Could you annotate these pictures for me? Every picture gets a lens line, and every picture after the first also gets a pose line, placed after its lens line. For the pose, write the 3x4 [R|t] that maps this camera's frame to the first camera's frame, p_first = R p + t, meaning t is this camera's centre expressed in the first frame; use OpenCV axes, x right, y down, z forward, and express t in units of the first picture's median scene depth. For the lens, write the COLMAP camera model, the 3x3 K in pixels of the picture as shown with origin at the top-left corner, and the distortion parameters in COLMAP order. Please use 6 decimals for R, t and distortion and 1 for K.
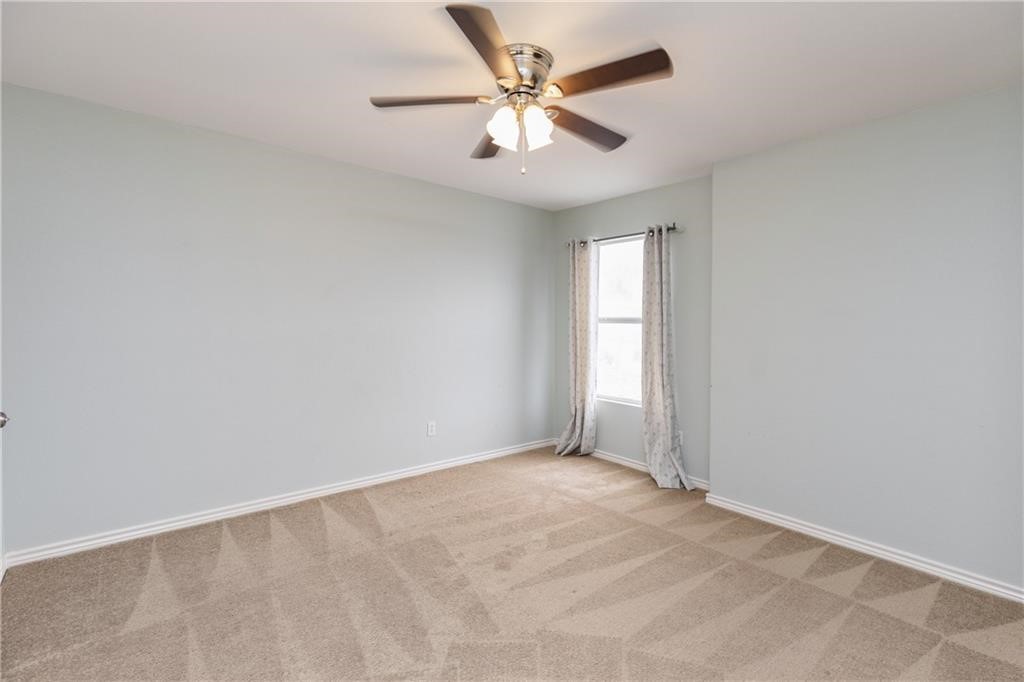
lens RADIAL K [[478.0, 0, 510.8], [0, 478.0, 326.6], [0, 0, 1]] dist [0.002084, -0.000048]
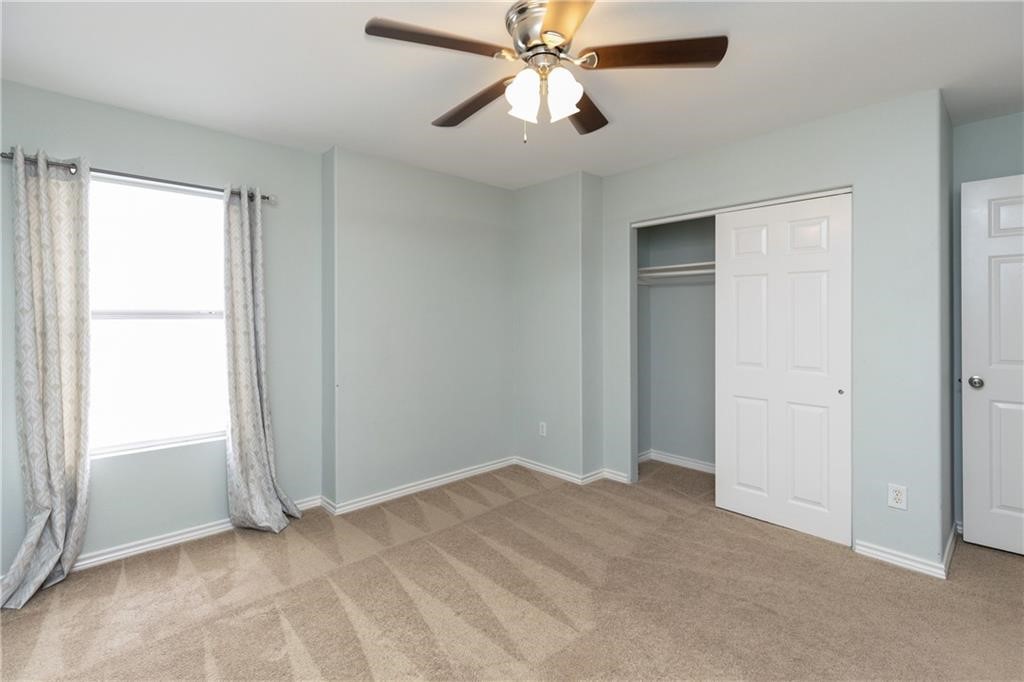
lens RADIAL K [[484.4, 0, 514.6], [0, 484.4, 300.2], [0, 0, 1]] dist [0.001016, -0.000049]
pose [[-0.080254, 0.019981, 0.996574, -0.516140], [0.011077, 0.999755, -0.019153, -0.017979], [-0.996713, 0.009502, -0.080456, 0.699552]]
